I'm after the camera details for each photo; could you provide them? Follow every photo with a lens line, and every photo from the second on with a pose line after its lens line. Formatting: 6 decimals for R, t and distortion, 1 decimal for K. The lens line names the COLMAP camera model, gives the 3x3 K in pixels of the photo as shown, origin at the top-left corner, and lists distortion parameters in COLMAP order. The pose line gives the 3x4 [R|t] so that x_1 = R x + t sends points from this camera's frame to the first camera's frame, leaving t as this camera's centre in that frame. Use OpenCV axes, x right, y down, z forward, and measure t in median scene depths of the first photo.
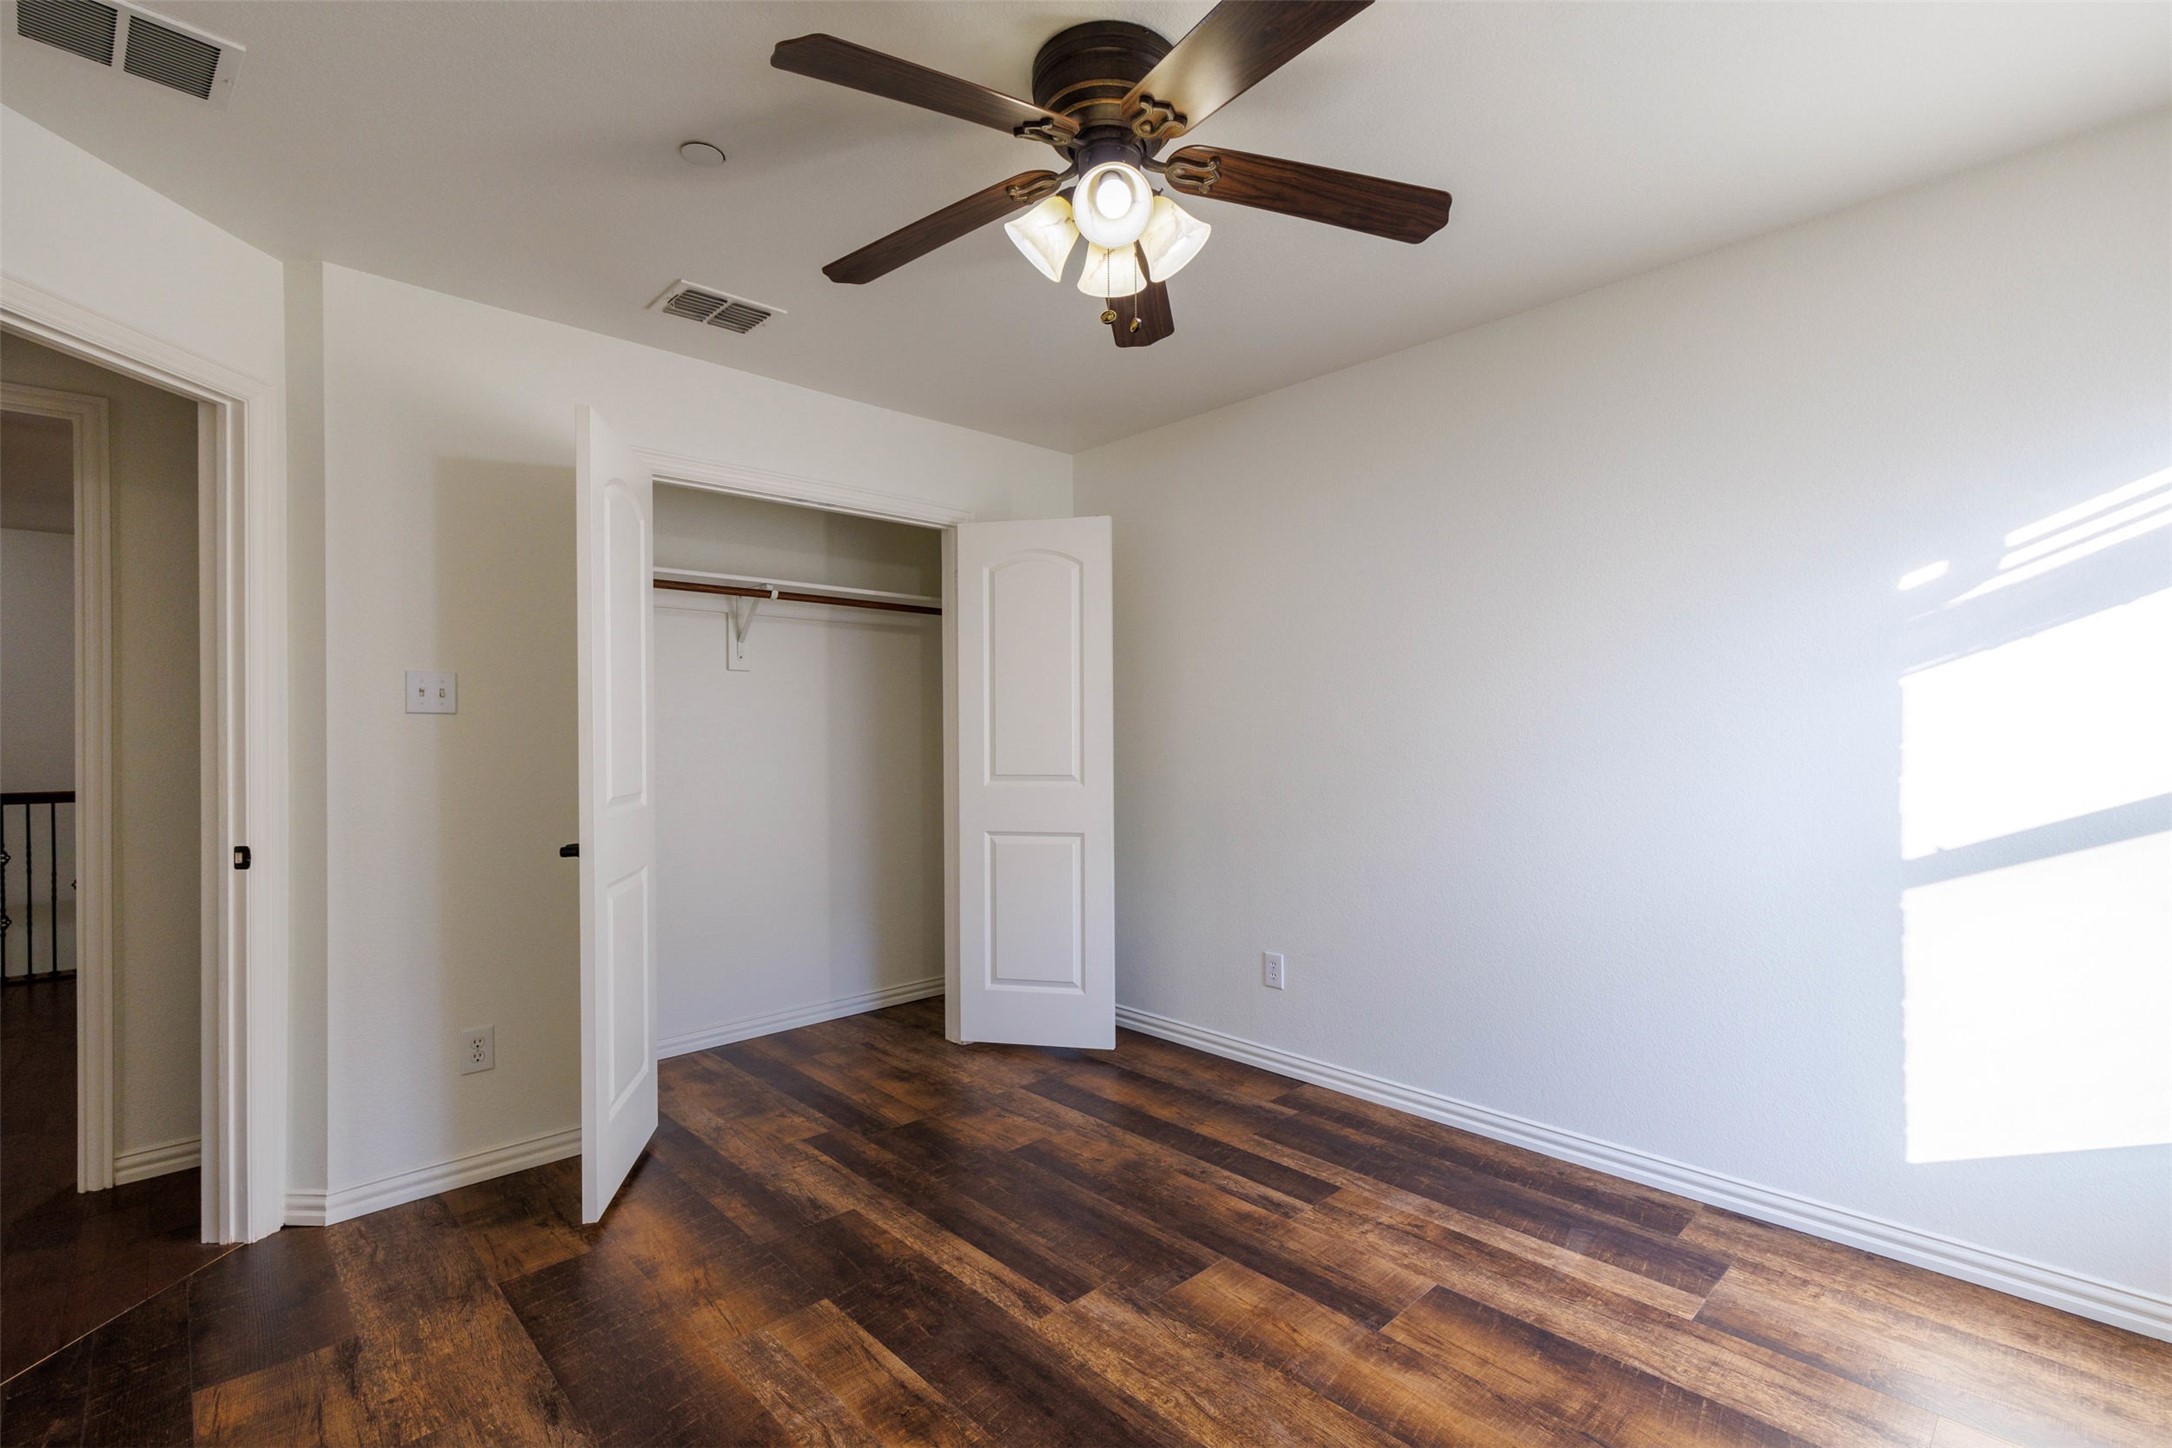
lens RADIAL K [[984.3, 0, 1091.1], [0, 984.3, 730.2], [0, 0, 1]] dist [0.006198, 0.000190]
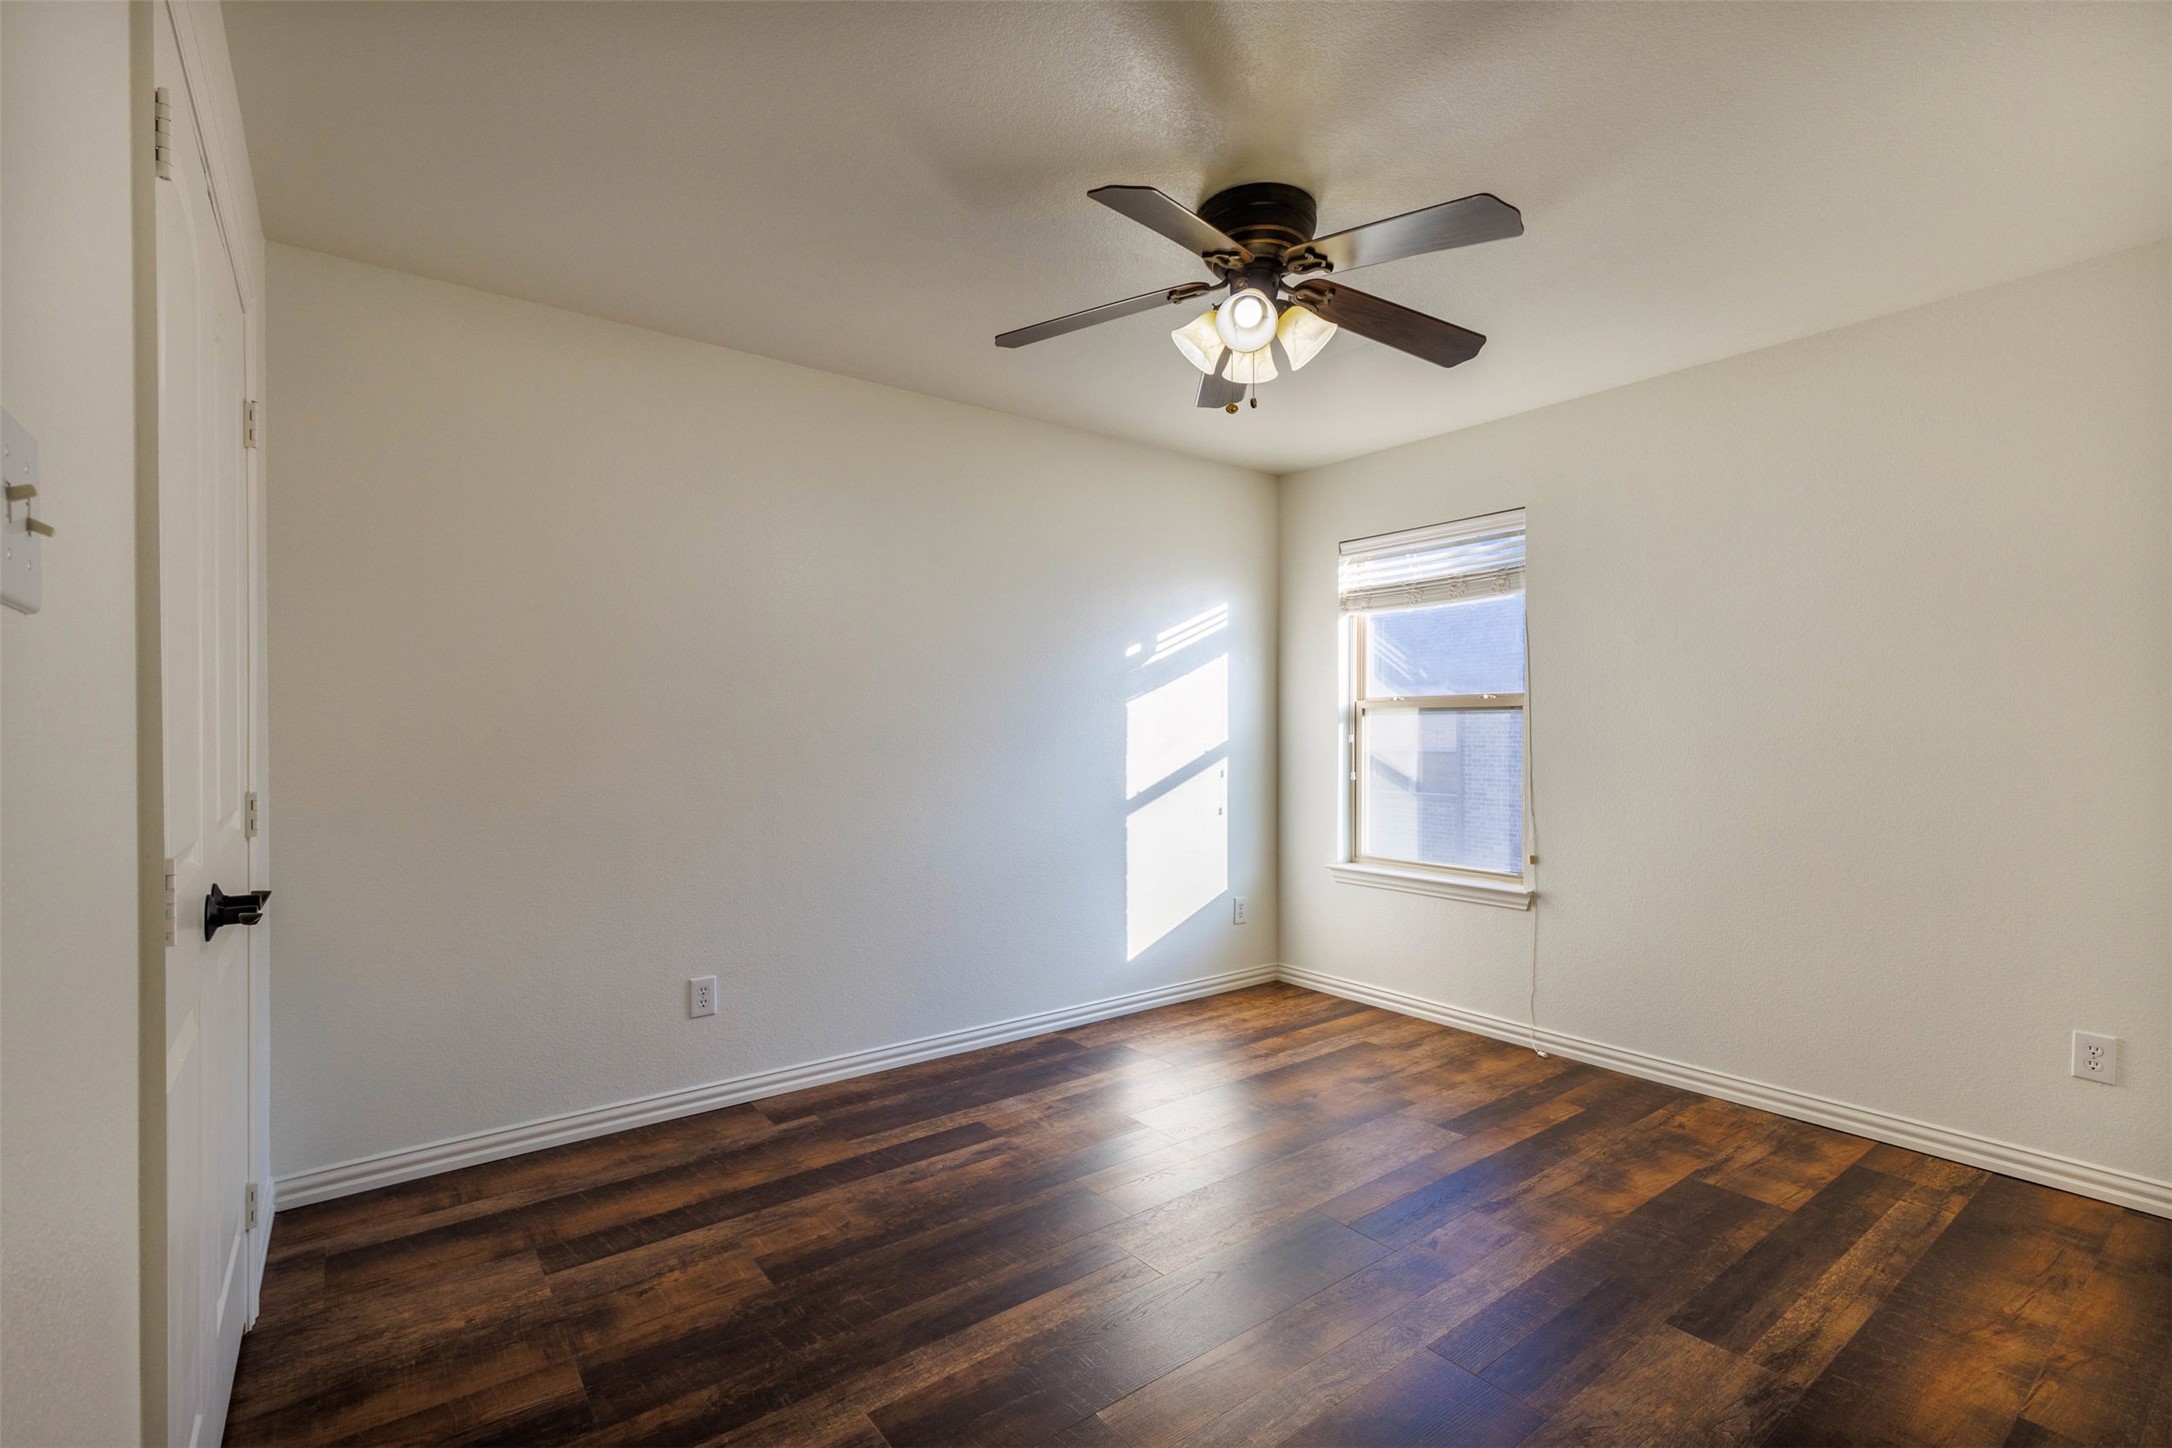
lens RADIAL K [[984.3, 0, 1091.1], [0, 984.3, 730.2], [0, 0, 1]] dist [0.006198, 0.000190]
pose [[0.099312, 0.005476, 0.995041, -0.920385], [-0.002857, 0.999982, -0.005218, 0.008333], [-0.995052, -0.002324, 0.099326, 0.777690]]
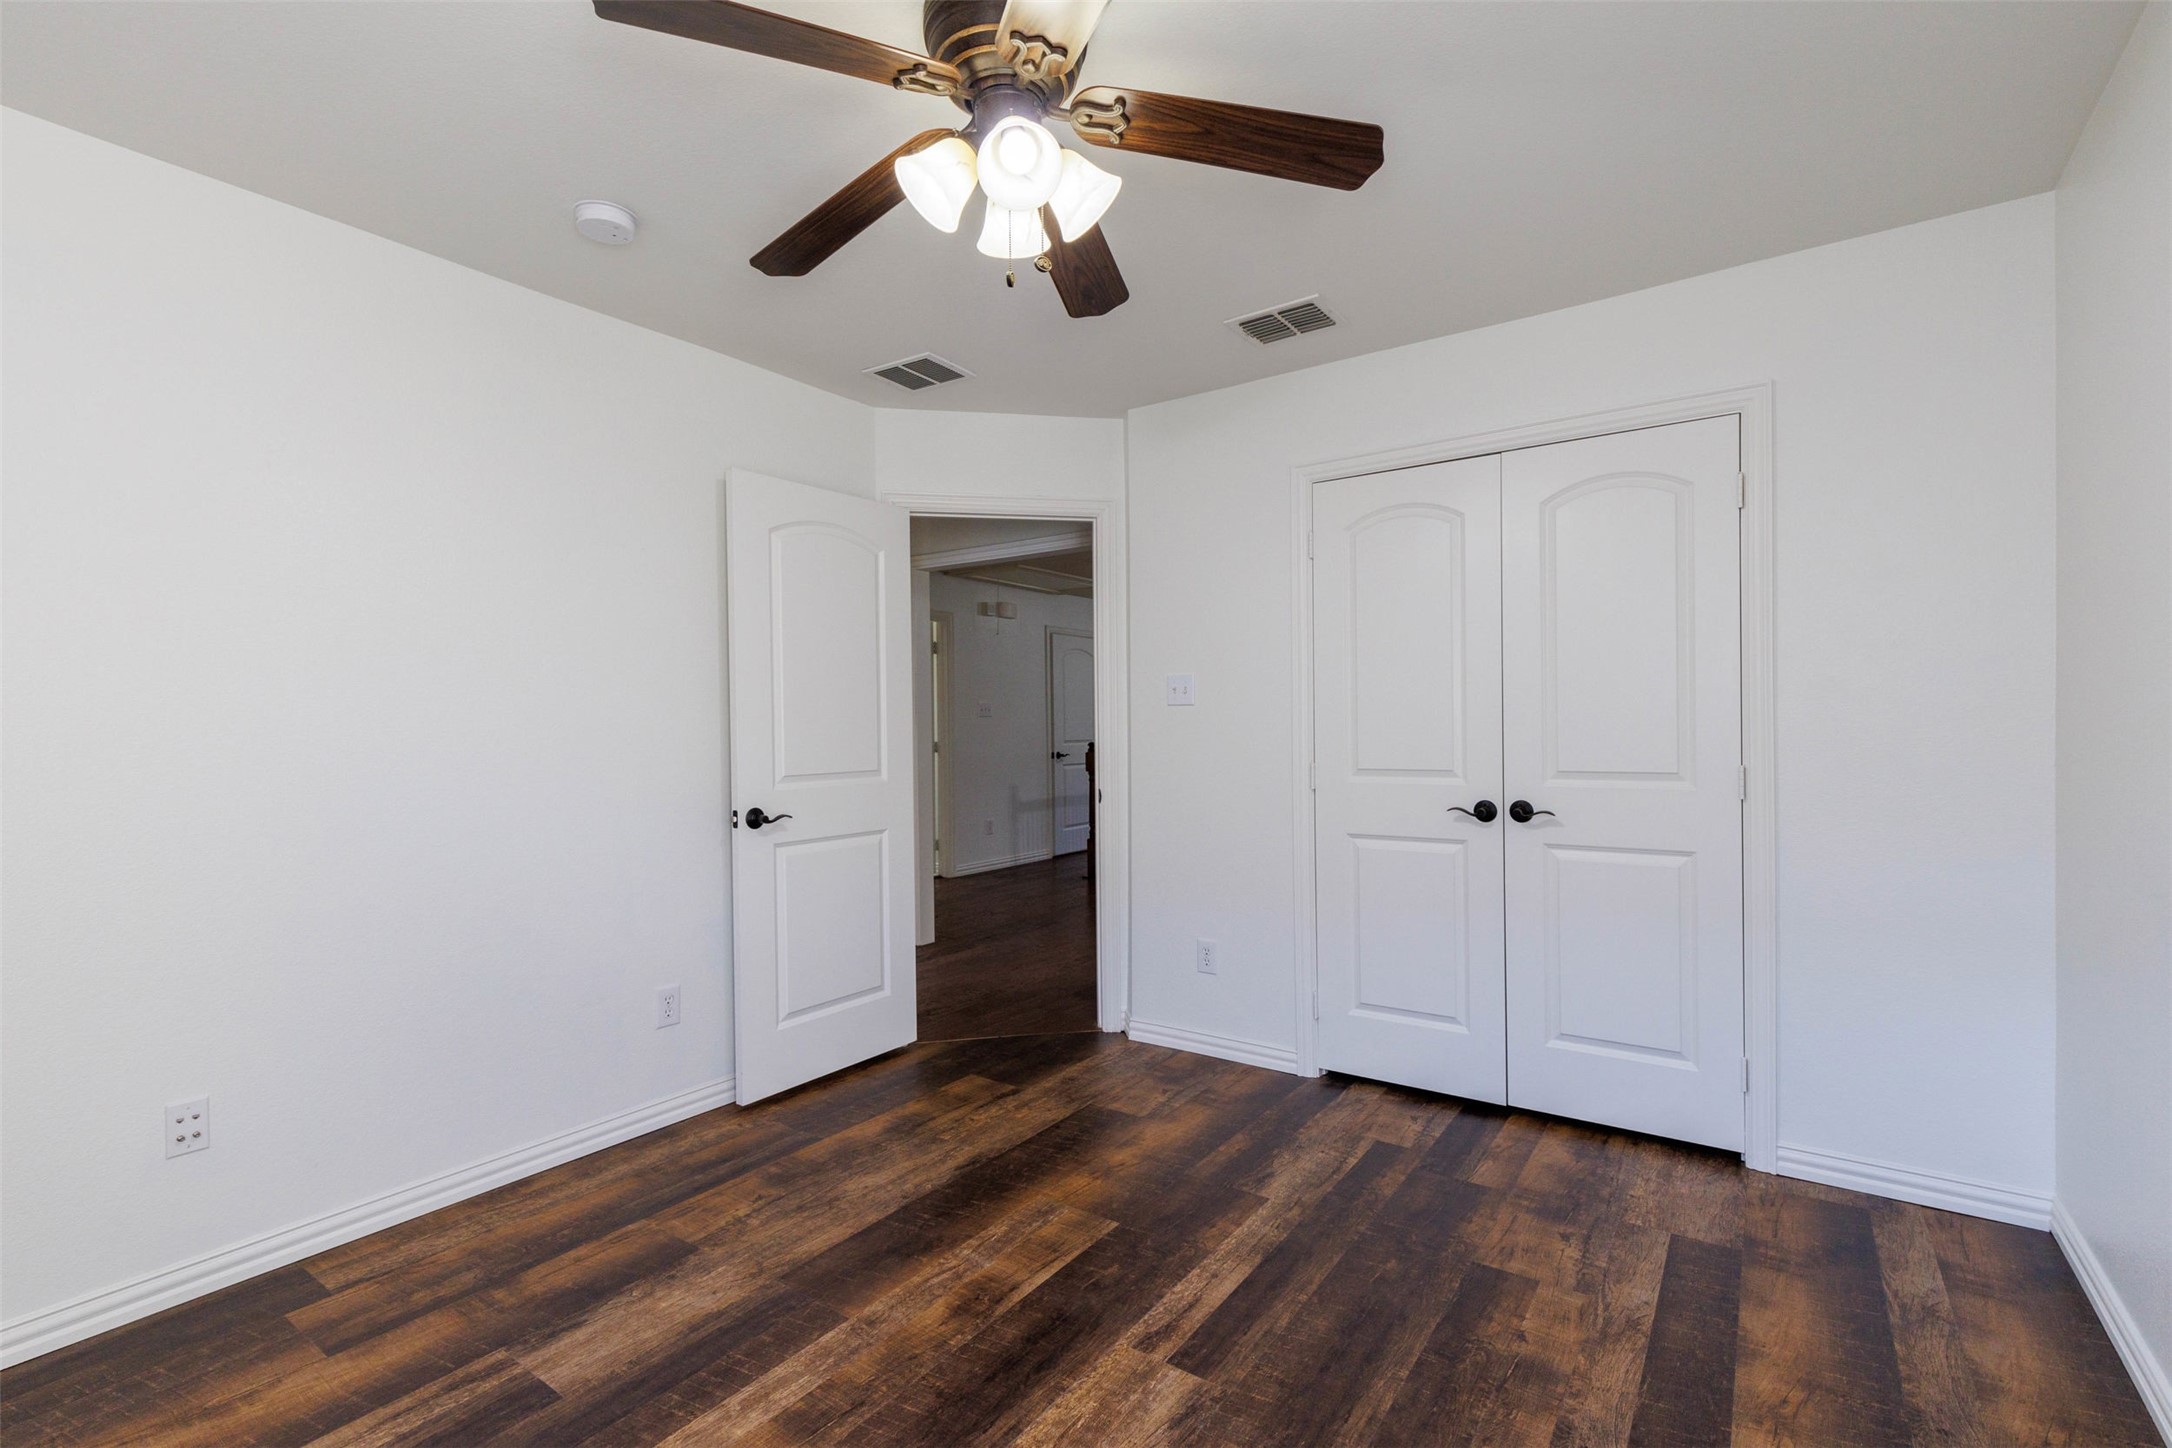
lens RADIAL K [[963.7, 0, 1076.3], [0, 963.7, 736.2], [0, 0, 1]] dist [0.002261, 0.000234]
pose [[0.187489, 0.016064, -0.982135, 0.673411], [0.015824, 0.999687, 0.019372, -0.003484], [0.982139, -0.019173, 0.187176, 0.637259]]
